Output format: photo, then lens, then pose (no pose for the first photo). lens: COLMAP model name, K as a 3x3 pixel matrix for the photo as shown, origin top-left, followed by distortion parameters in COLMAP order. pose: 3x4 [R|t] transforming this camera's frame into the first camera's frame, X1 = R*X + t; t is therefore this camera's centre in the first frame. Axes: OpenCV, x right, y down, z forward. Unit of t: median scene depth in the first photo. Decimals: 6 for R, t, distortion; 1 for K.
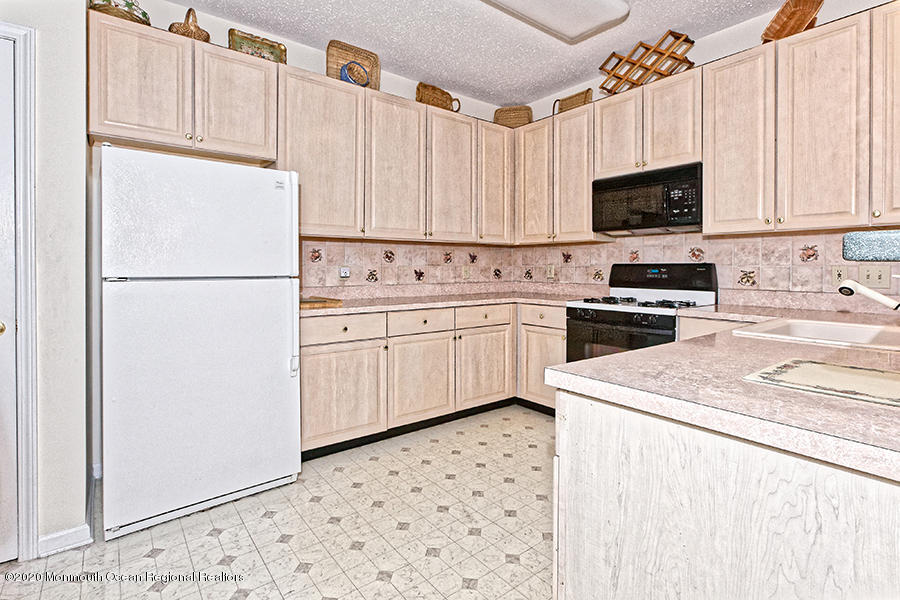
lens RADIAL K [[417.5, 0, 418.6], [0, 417.5, 271.6], [0, 0, 1]] dist [-0.004618, 0.001495]
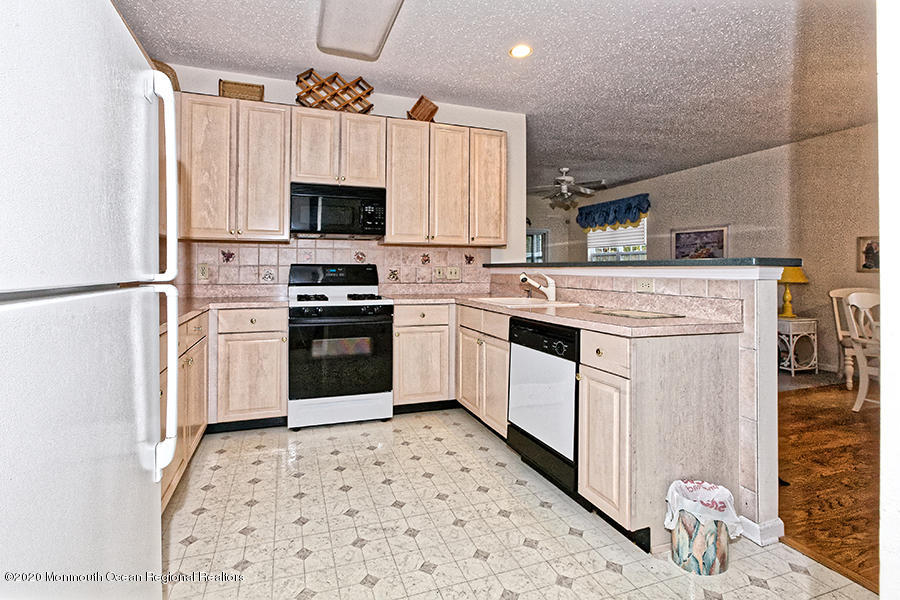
lens RADIAL K [[417.5, 0, 432.2], [0, 417.5, 267.5], [0, 0, 1]] dist [-0.004618, 0.001495]
pose [[0.341490, -0.002087, 0.939883, -0.496031], [0.005208, 0.999986, 0.000328, -0.009381], [-0.939871, 0.004783, 0.341497, 0.380515]]
